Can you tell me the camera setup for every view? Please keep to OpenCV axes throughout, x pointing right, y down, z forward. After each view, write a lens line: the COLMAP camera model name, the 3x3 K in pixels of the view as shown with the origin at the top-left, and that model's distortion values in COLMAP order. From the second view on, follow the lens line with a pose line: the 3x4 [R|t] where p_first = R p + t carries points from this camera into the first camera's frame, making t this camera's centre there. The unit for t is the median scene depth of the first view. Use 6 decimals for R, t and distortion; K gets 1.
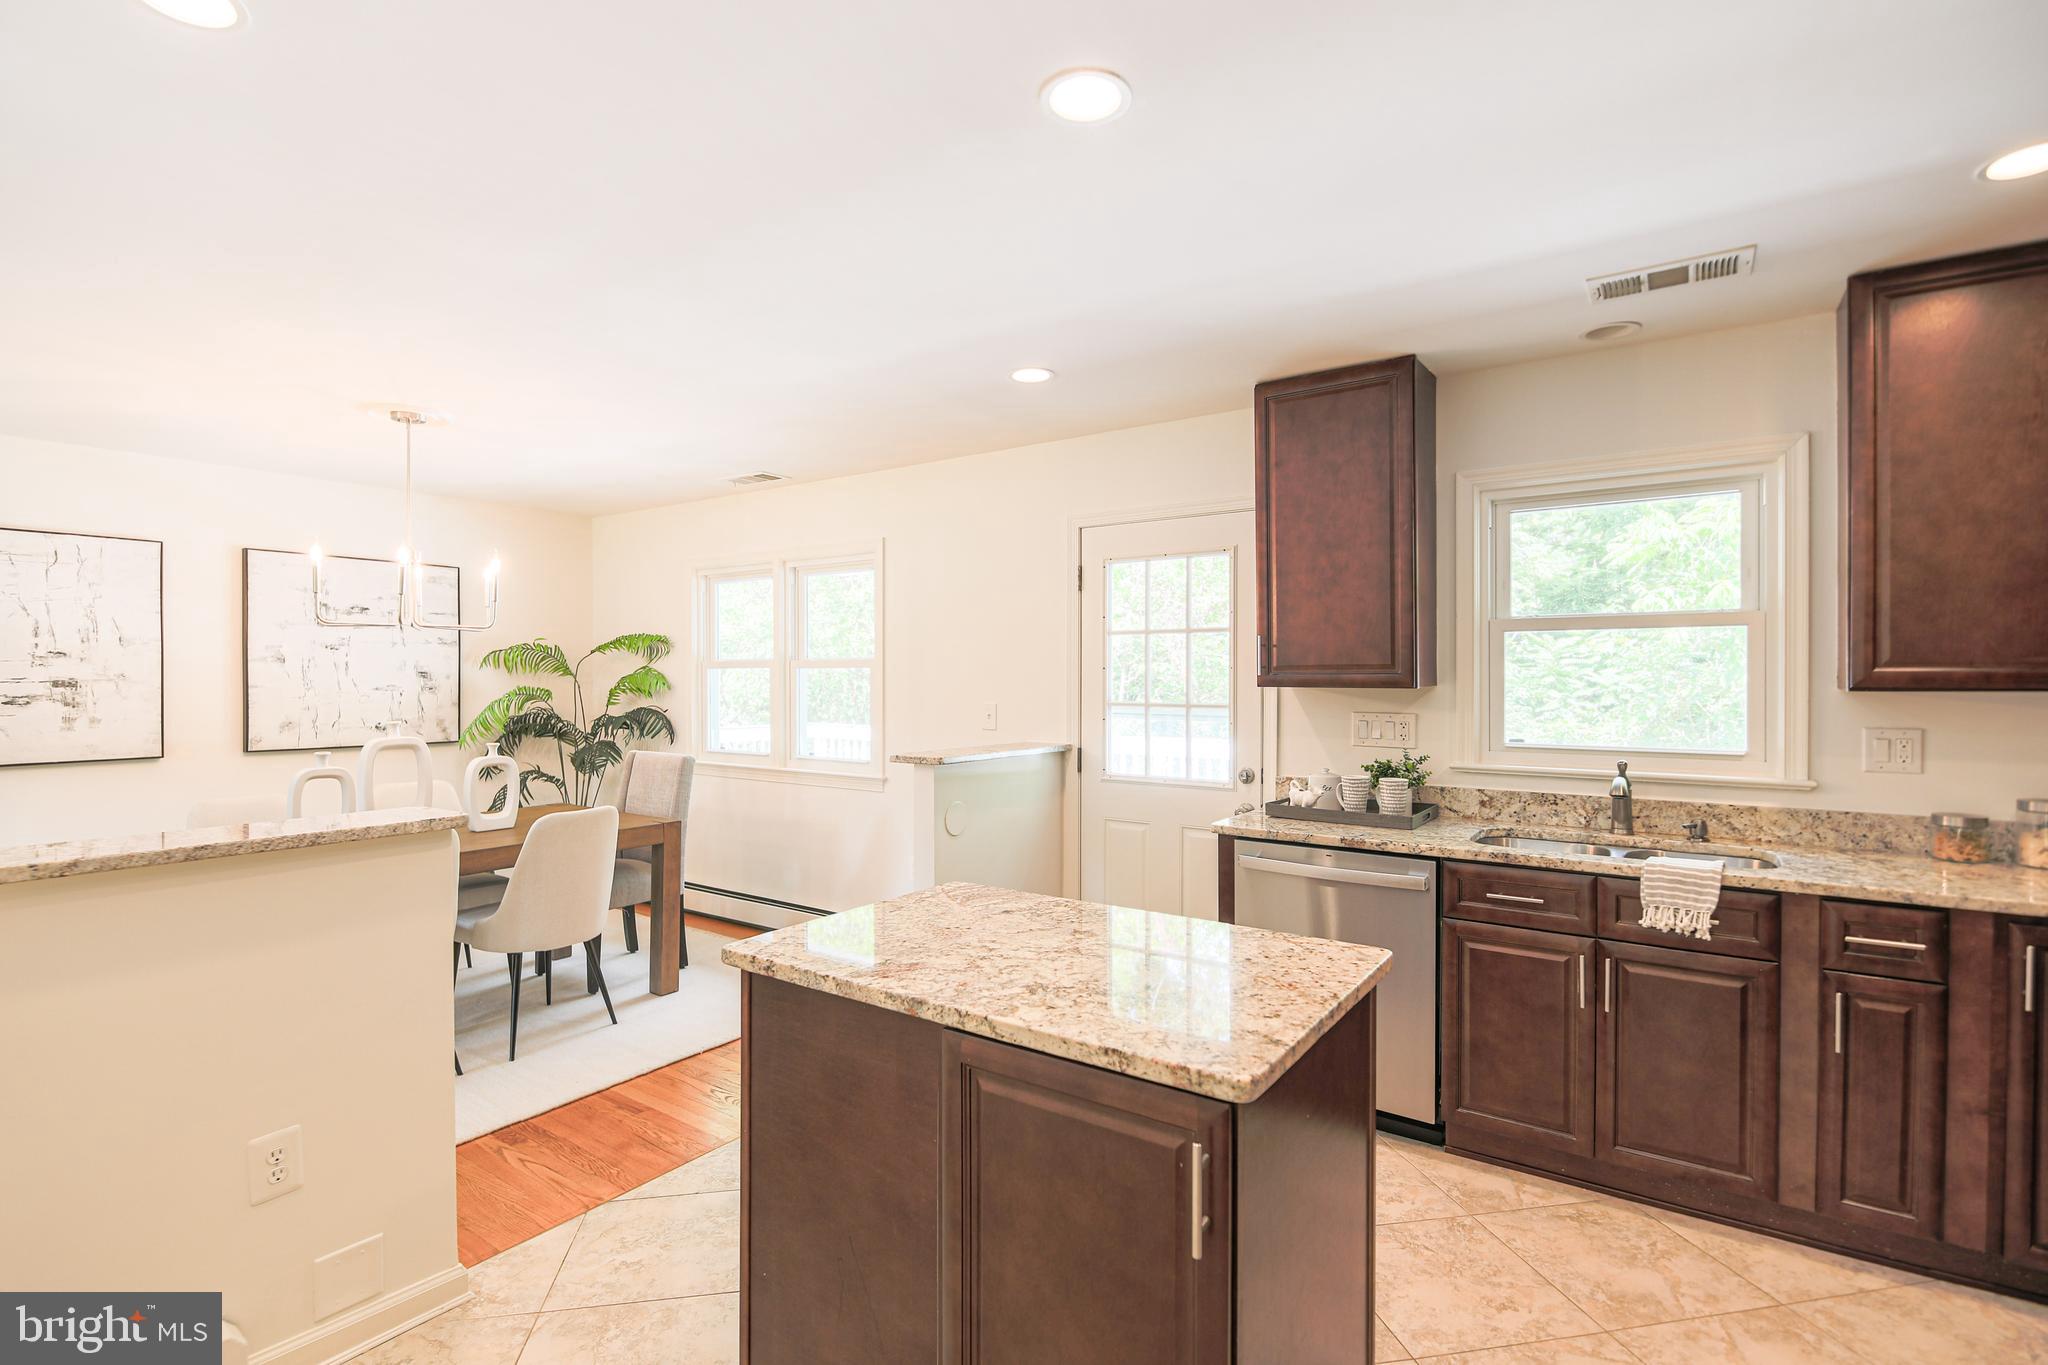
lens RADIAL K [[956.1, 0, 1024.0], [0, 956.1, 682.5], [0, 0, 1]] dist [0.004045, -0.011159]
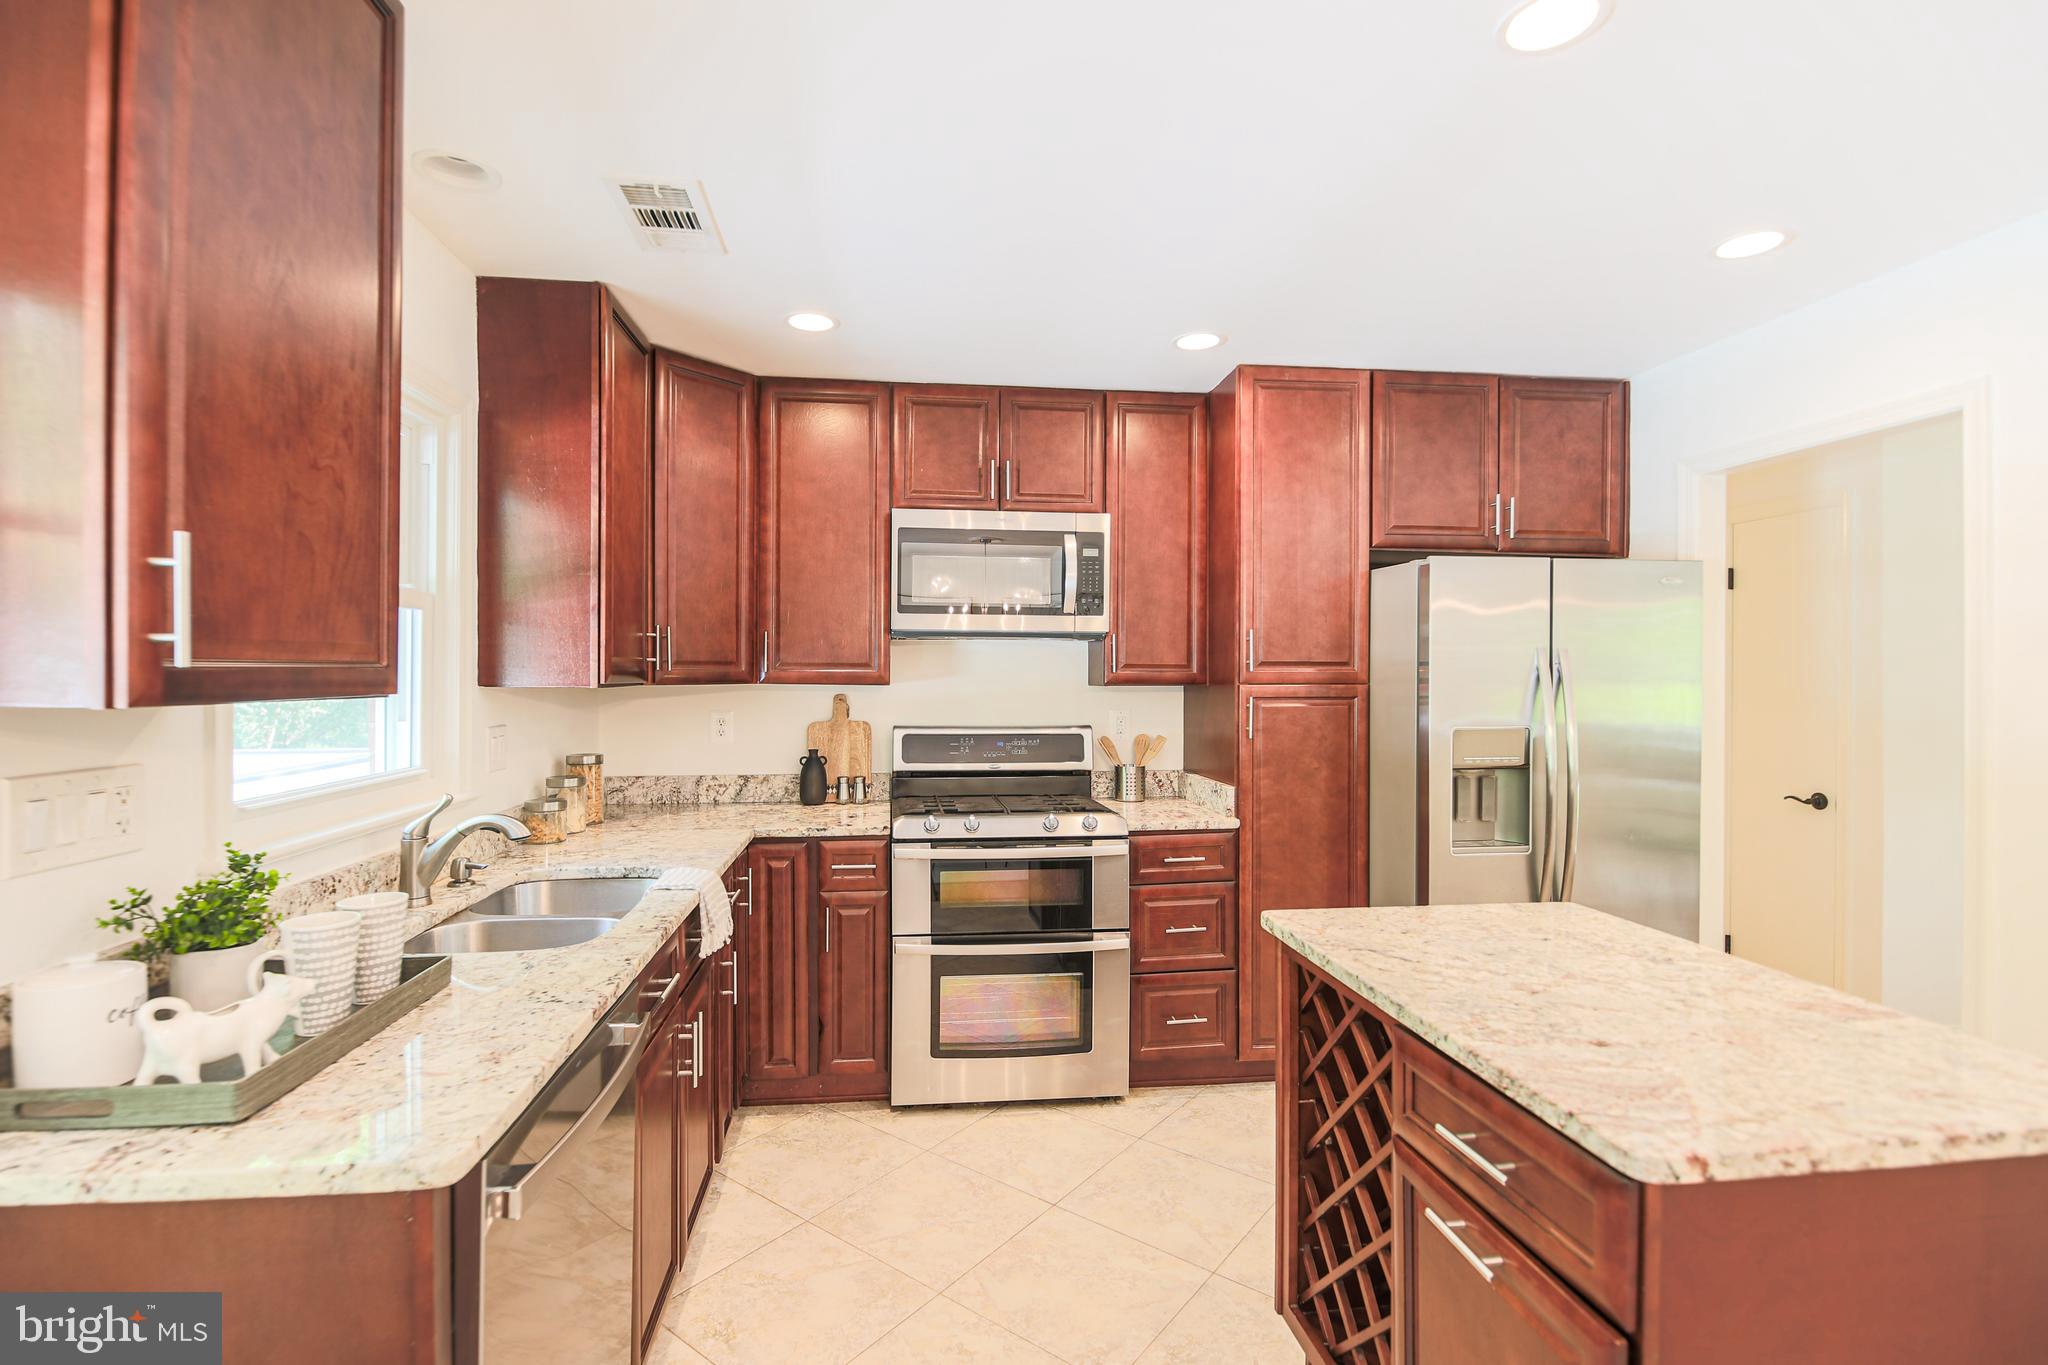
lens RADIAL K [[931.8, 0, 995.8], [0, 931.8, 672.6], [0, 0, 1]] dist [-0.000996, -0.000192]
pose [[-0.654384, -0.000957, 0.756162, -0.114427], [0.001494, 0.999996, 0.002559, -0.006078], [-0.756161, 0.002804, -0.654380, 0.880439]]
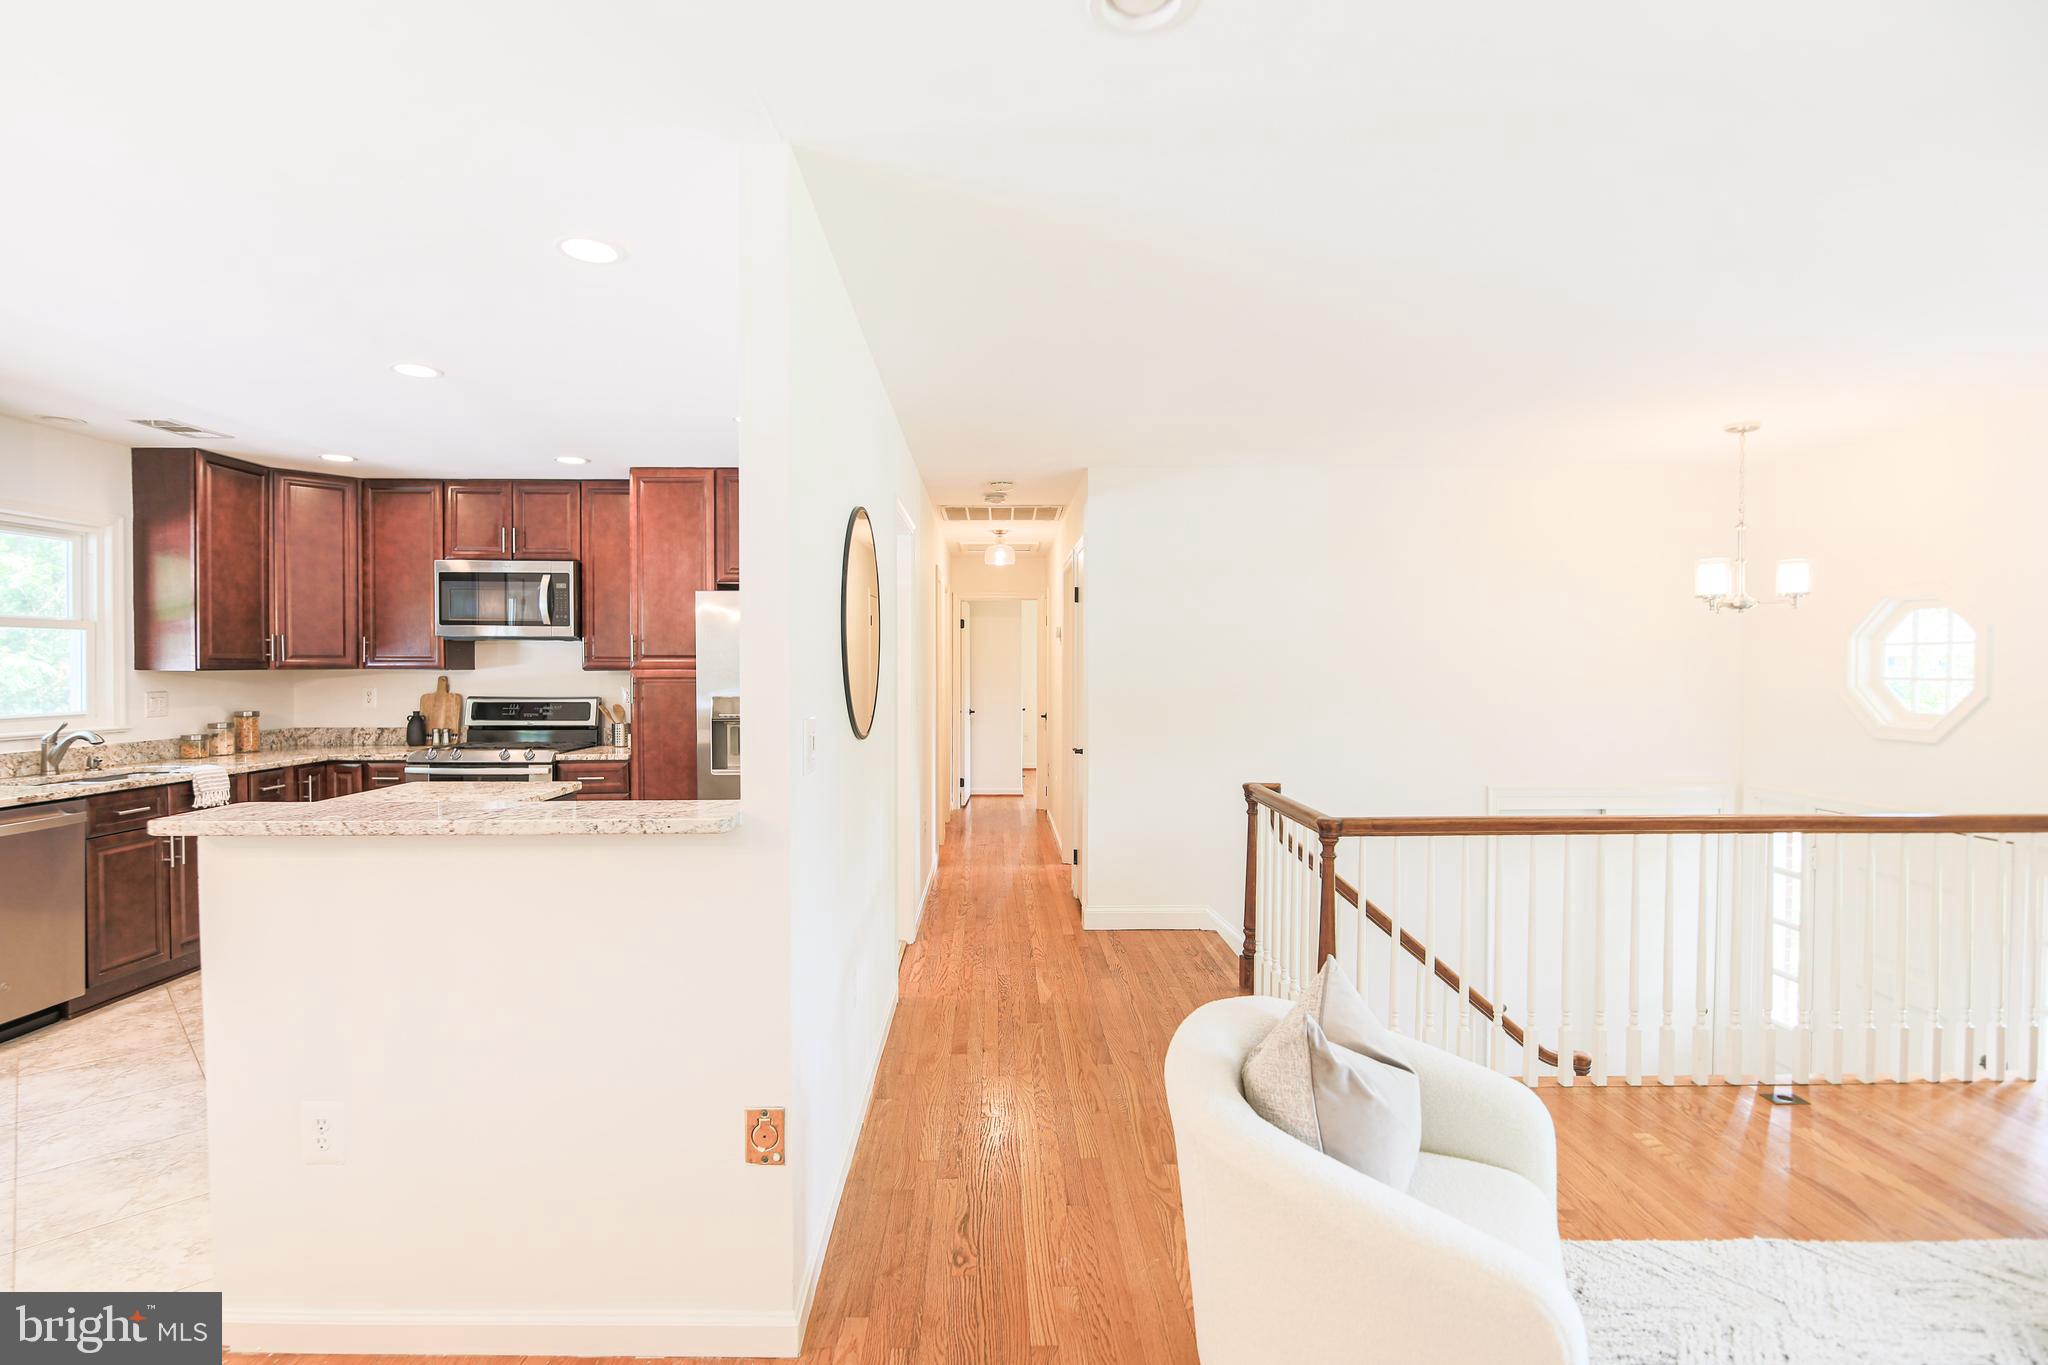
lens RADIAL K [[956.1, 0, 1024.0], [0, 956.1, 682.5], [0, 0, 1]] dist [0.004045, -0.011159]
pose [[-0.580499, -0.018380, 0.814054, -1.053237], [0.001997, 0.999710, 0.023995, -0.006314], [-0.814259, 0.015555, -0.580294, 0.507132]]
